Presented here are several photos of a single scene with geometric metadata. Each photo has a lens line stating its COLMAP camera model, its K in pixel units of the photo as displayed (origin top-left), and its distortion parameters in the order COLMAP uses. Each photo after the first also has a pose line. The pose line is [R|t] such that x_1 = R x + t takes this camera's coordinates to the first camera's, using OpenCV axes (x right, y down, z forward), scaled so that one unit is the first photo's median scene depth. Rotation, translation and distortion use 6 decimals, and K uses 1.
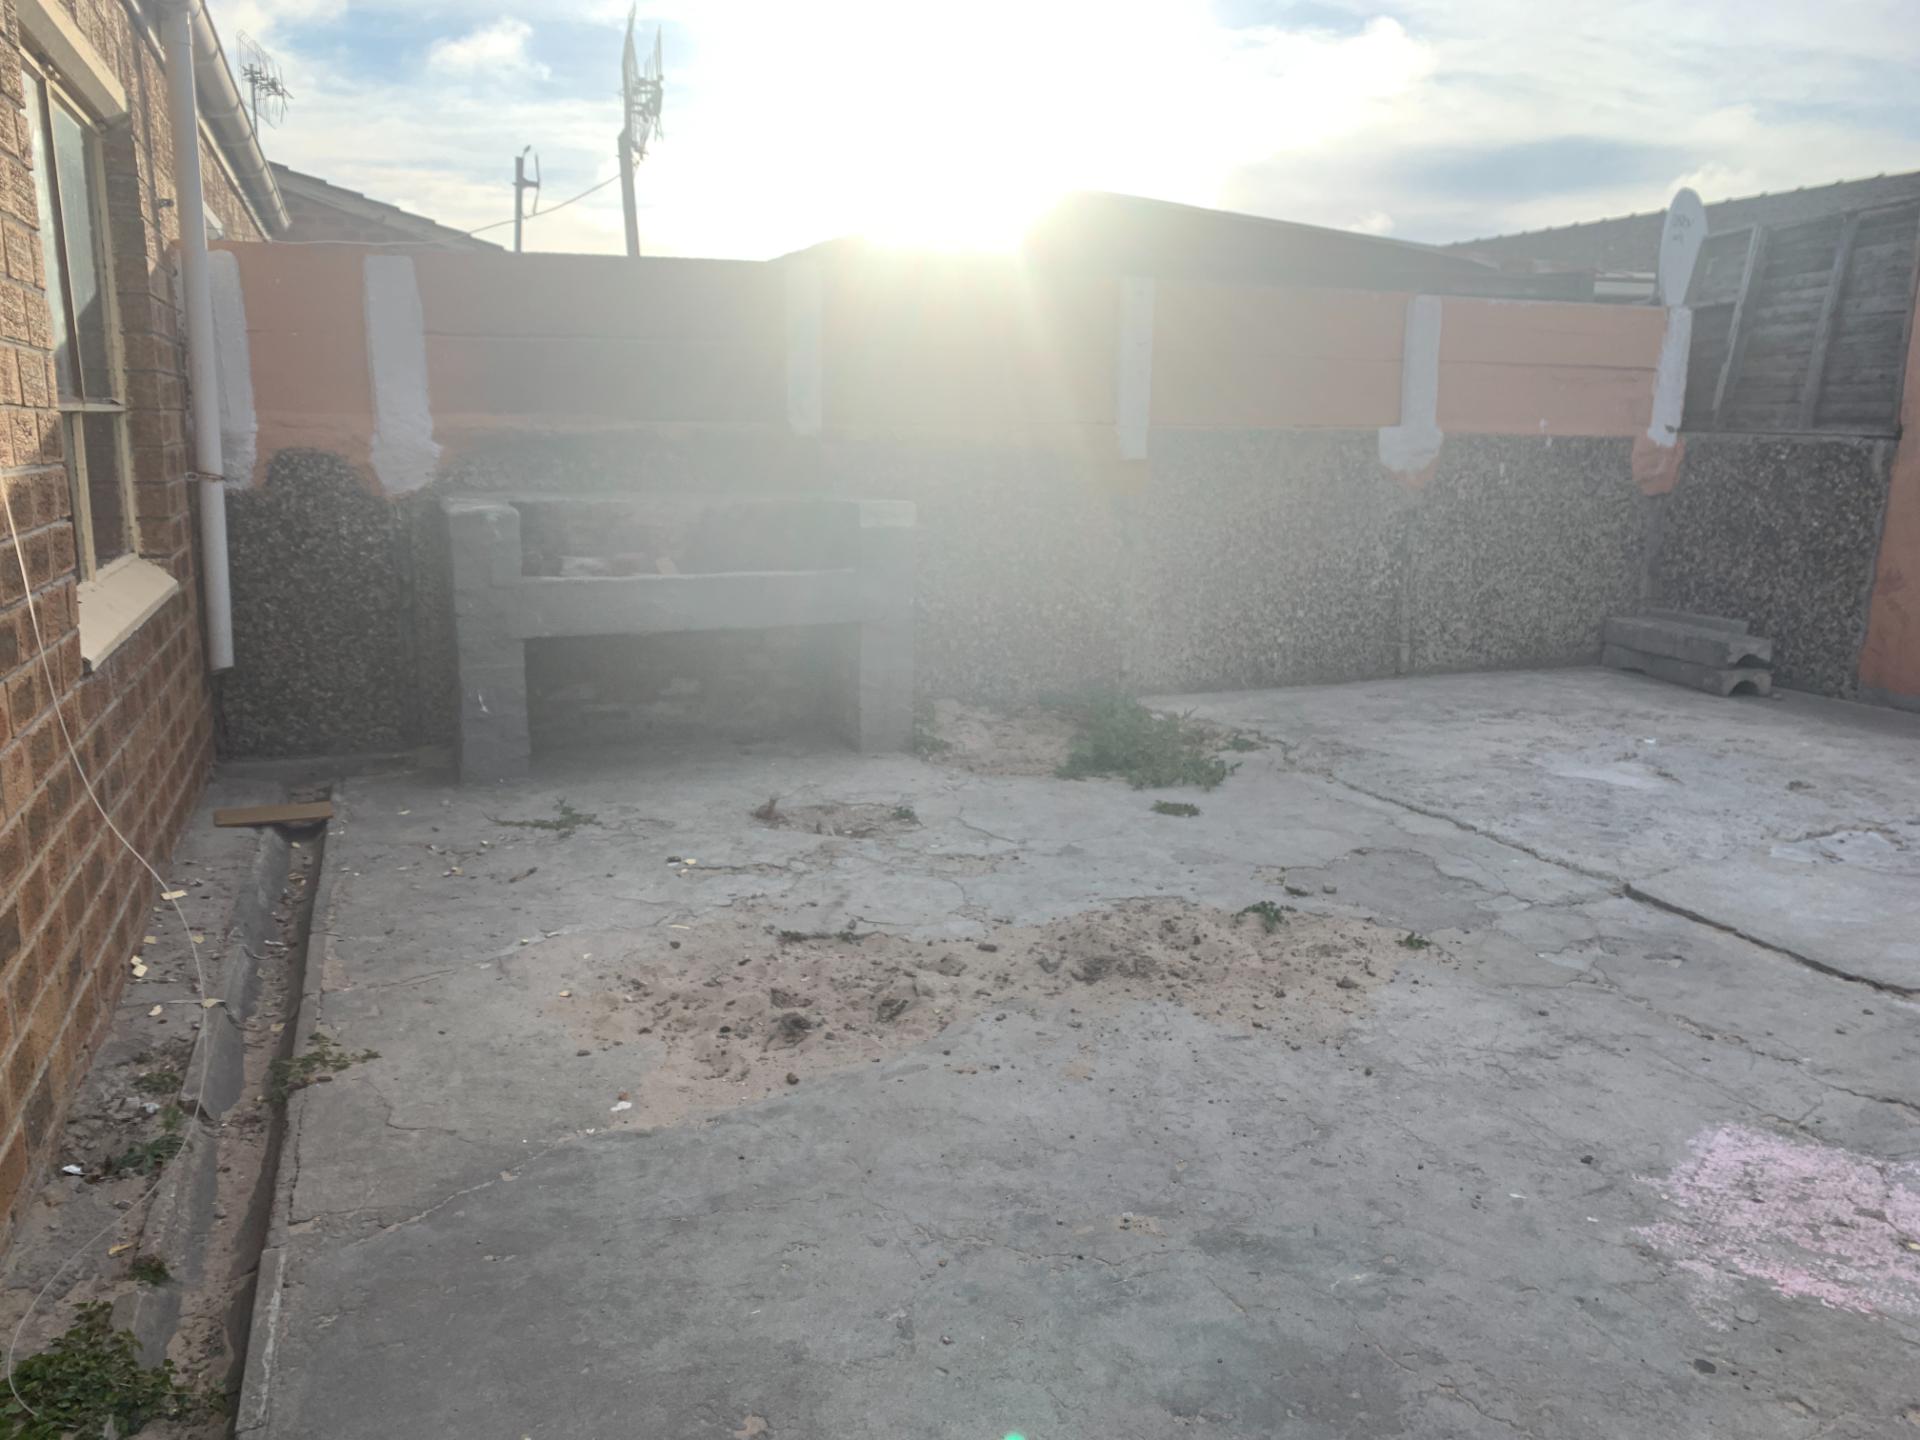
lens RADIAL K [[1477.7, 0, 937.0], [0, 1477.7, 709.3], [0, 0, 1]] dist [0.020436, -0.029027]
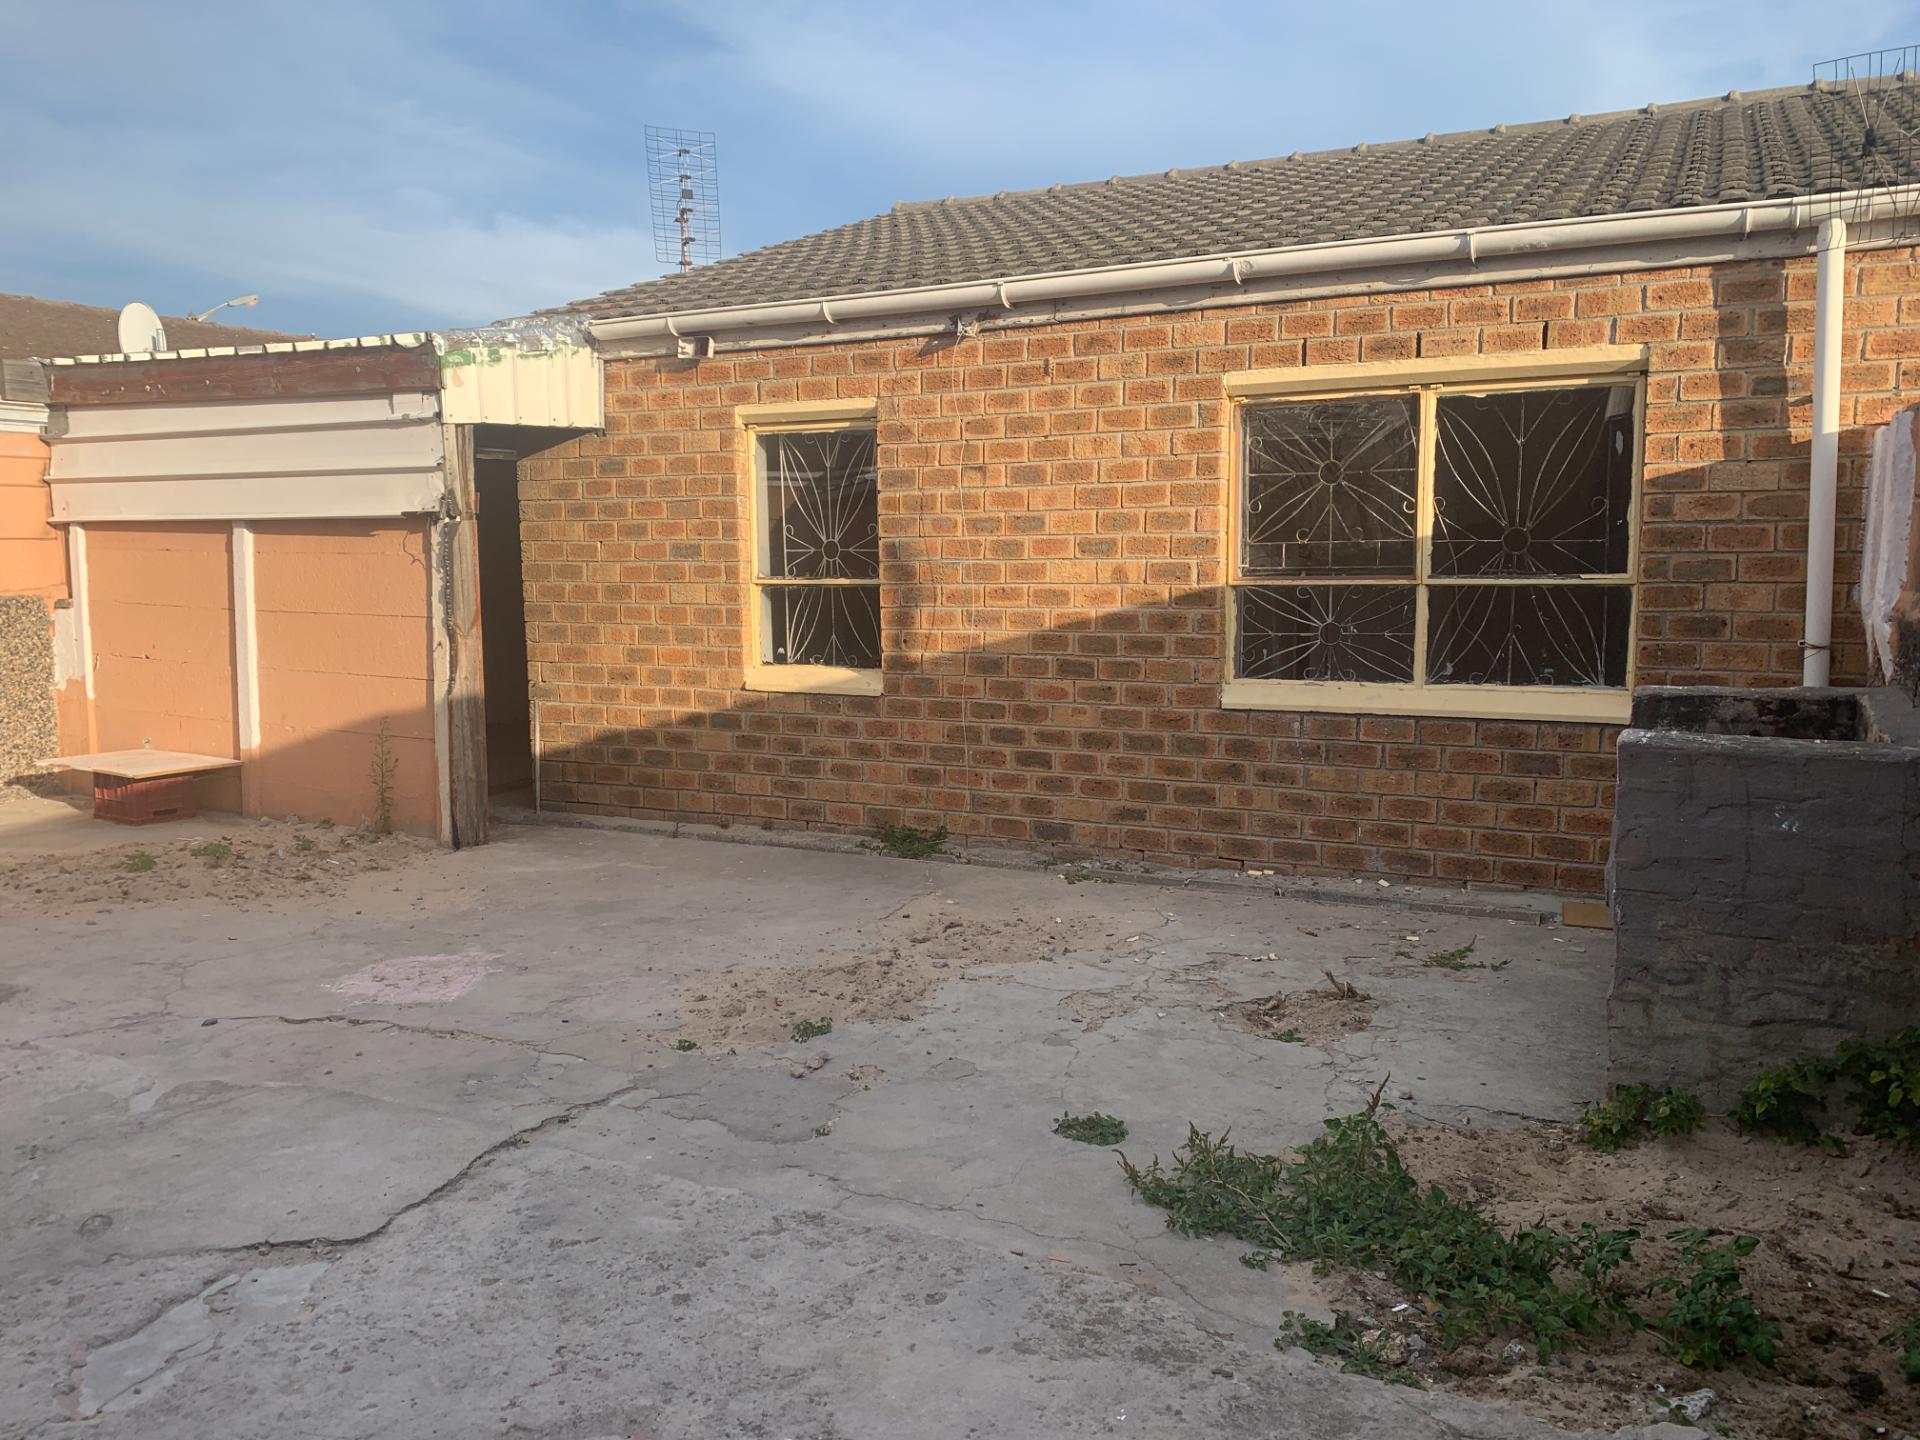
lens RADIAL K [[1475.6, 0, 960.0], [0, 1475.6, 720.0], [0, 0, 1]] dist [0.098298, -0.127068]
pose [[-0.739610, 0.083883, -0.667788, 0.785553], [-0.121665, 0.959193, 0.255238, -0.354575], [0.661948, 0.270023, -0.699223, 1.611515]]
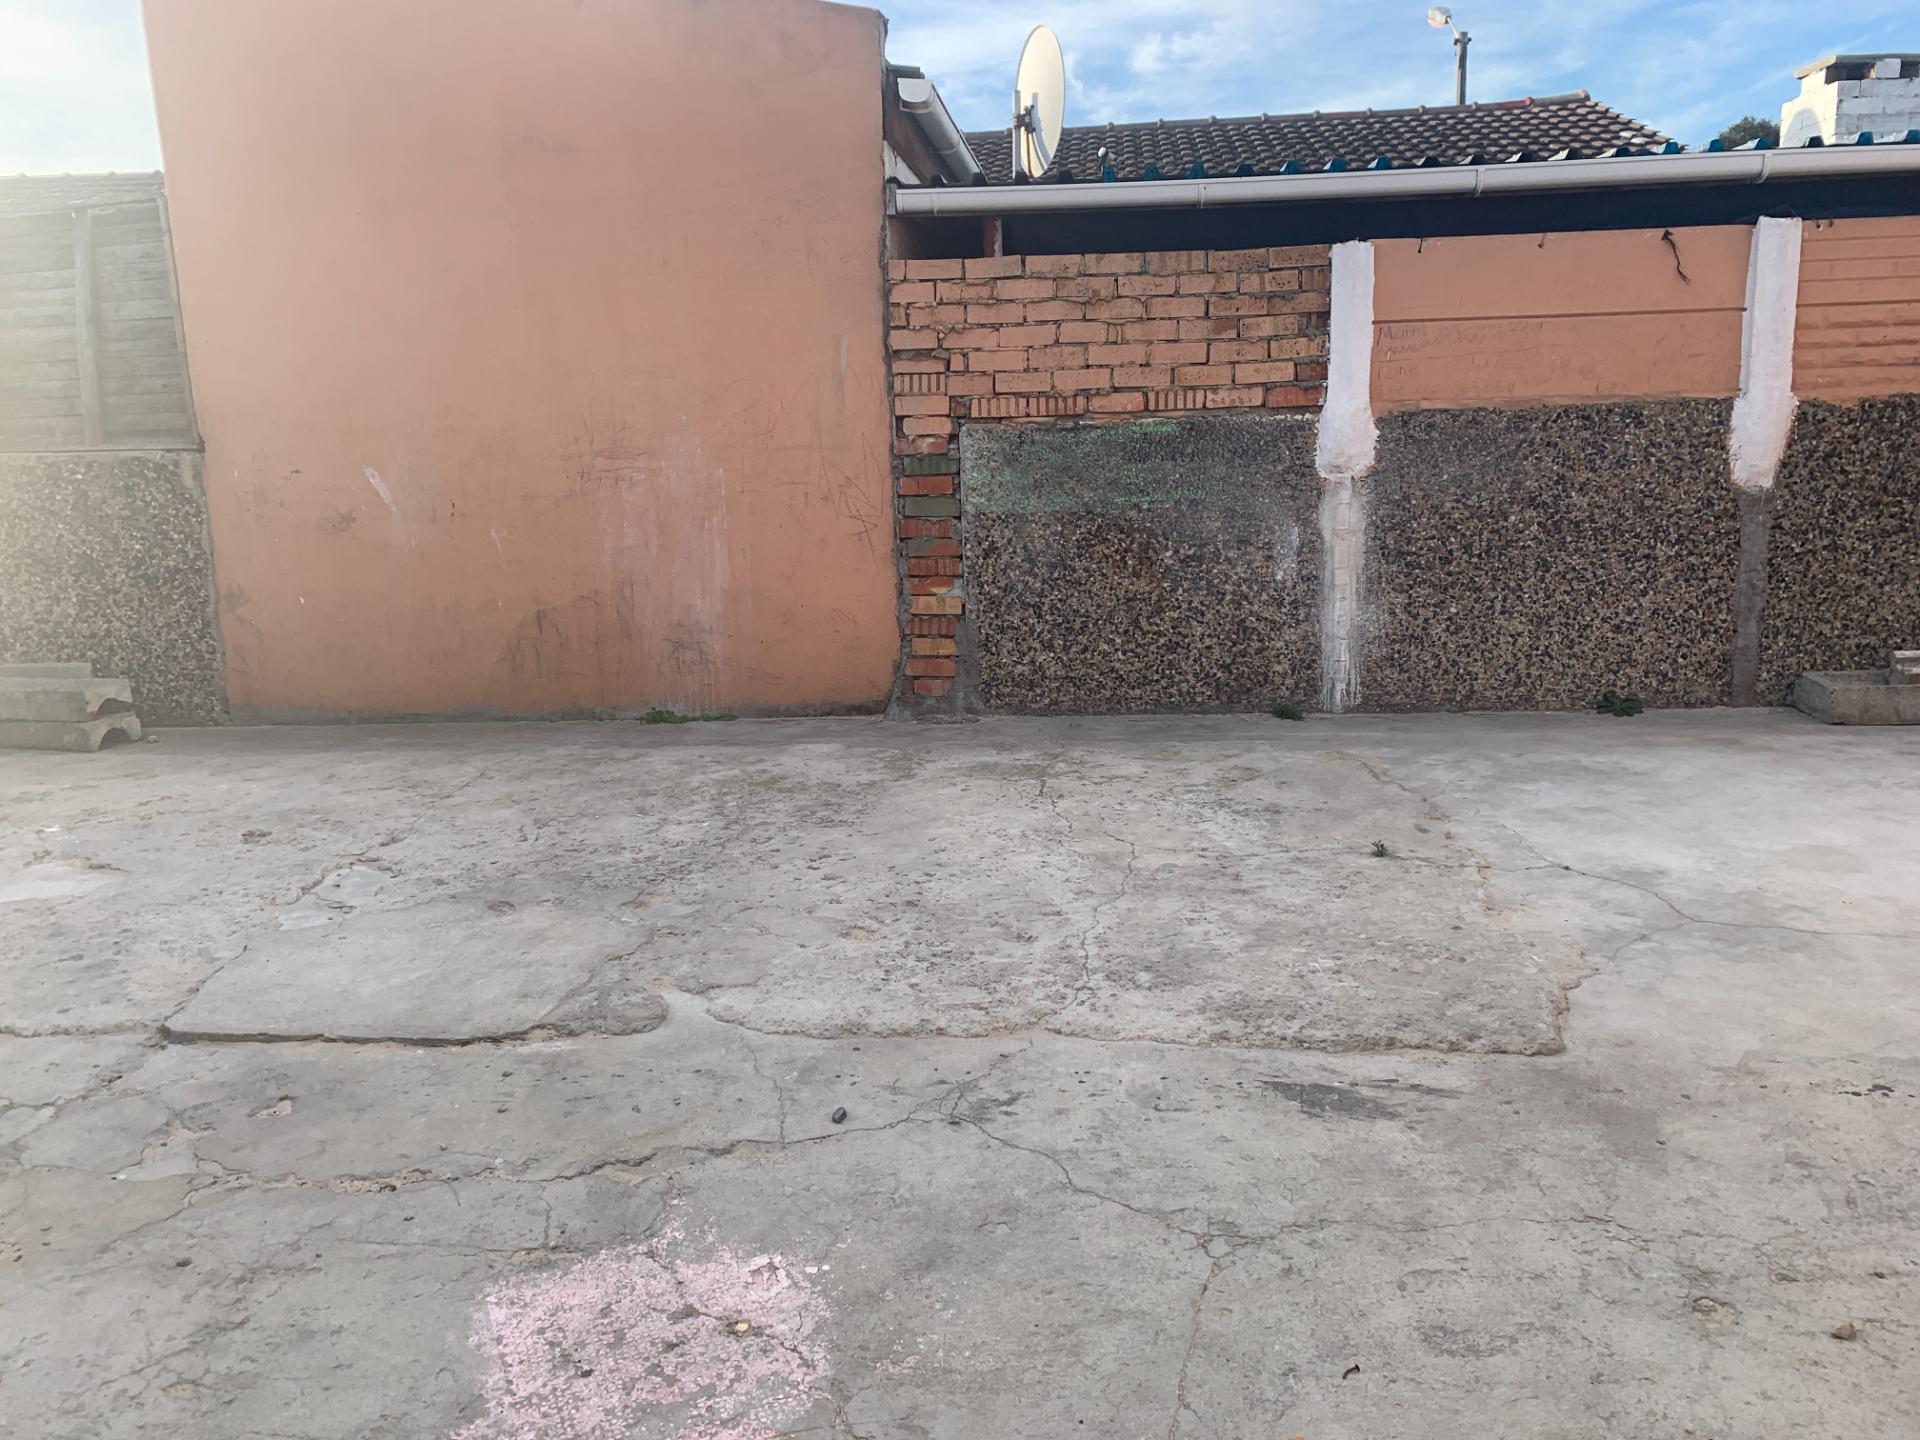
lens RADIAL K [[1477.0, 0, 961.0], [0, 1477.0, 686.4], [0, 0, 1]] dist [0.016899, 0.006224]
pose [[0.442978, -0.189322, 0.876315, -0.007519], [0.206835, 0.972662, 0.105582, -0.051583], [-0.872347, 0.134483, 0.470026, 0.212599]]
